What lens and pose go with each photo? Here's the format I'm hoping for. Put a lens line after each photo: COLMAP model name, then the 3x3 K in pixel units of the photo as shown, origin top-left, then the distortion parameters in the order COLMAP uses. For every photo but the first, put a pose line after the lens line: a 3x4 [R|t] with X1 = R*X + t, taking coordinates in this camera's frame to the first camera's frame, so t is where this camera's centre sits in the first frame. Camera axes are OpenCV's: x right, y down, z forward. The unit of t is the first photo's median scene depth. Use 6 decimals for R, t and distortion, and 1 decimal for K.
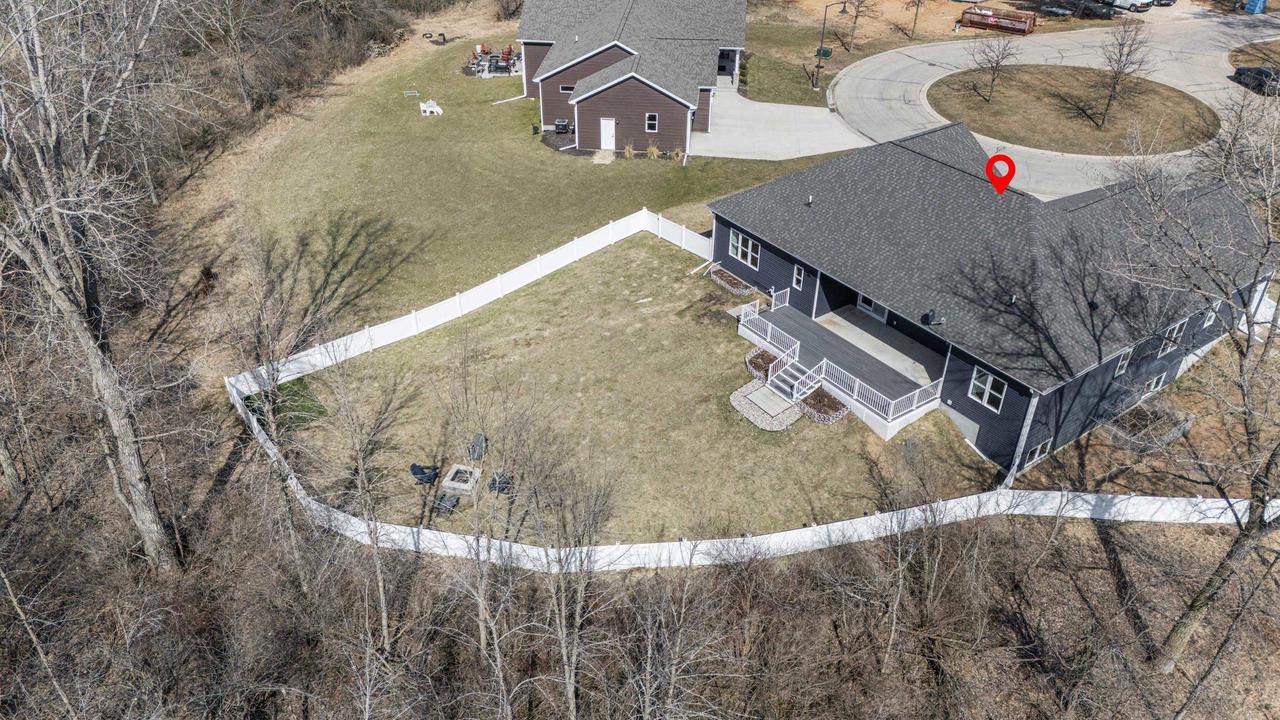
lens RADIAL K [[940.8, 0, 636.5], [0, 940.8, 357.8], [0, 0, 1]] dist [0.065664, -0.060188]
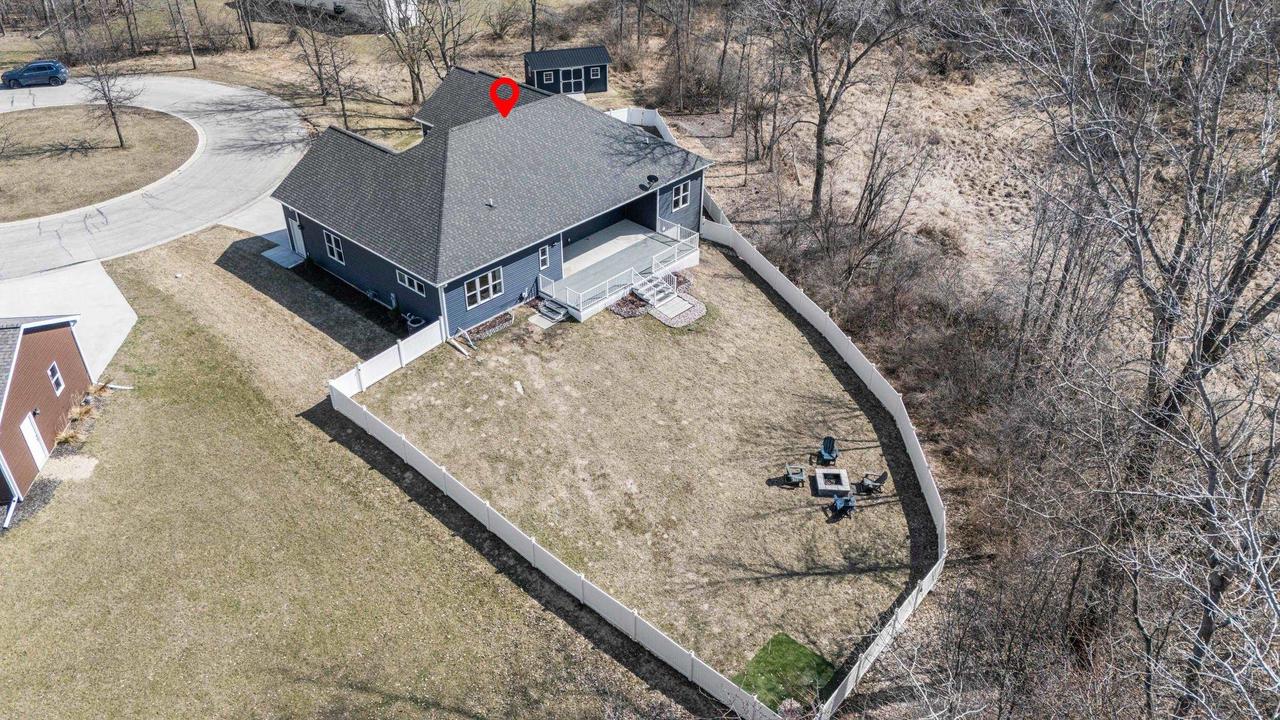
lens RADIAL K [[940.8, 0, 636.5], [0, 940.8, 357.8], [0, 0, 1]] dist [0.065664, -0.060188]
pose [[-0.209040, -0.552962, 0.806558, -0.724079], [0.540767, 0.621835, 0.566473, -0.527374], [-0.814784, 0.554576, 0.169035, 0.754296]]
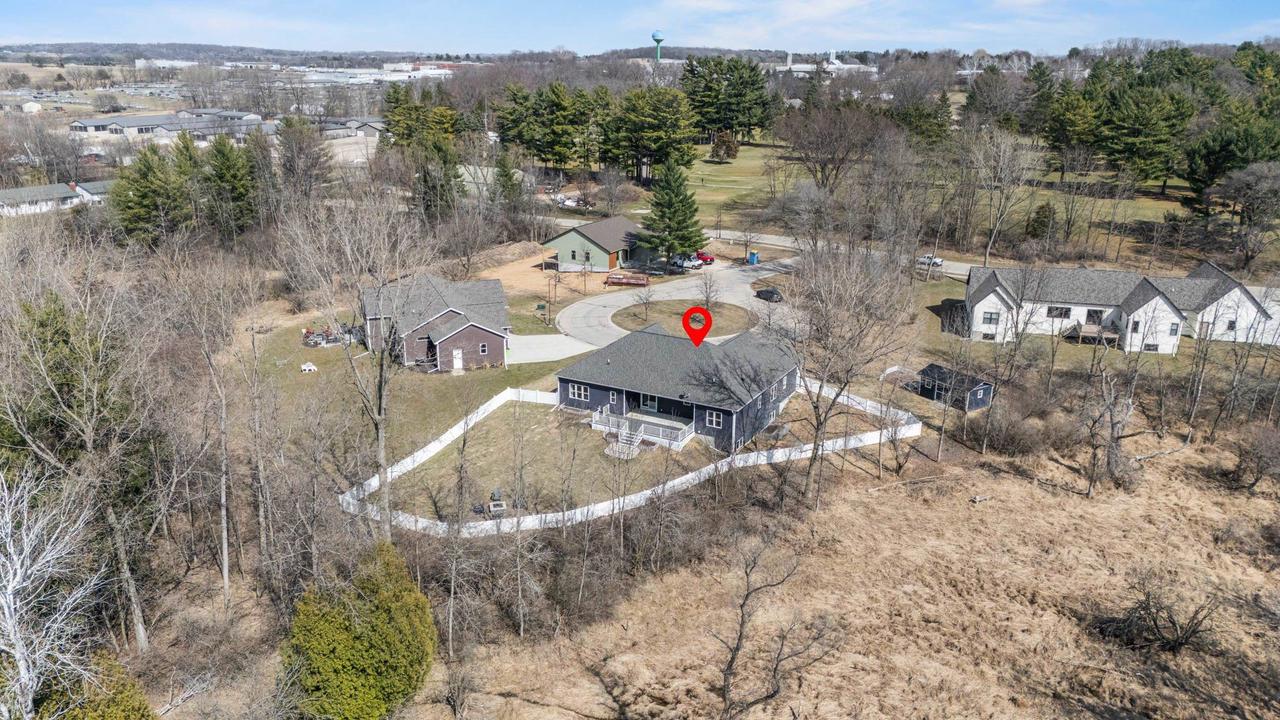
lens RADIAL K [[940.8, 0, 636.5], [0, 940.8, 357.8], [0, 0, 1]] dist [0.065664, -0.060188]
pose [[0.900669, -0.129223, 0.414845, -0.582262], [0.240710, 0.943248, -0.228785, 0.295108], [-0.361737, 0.305917, 0.880659, -0.792412]]
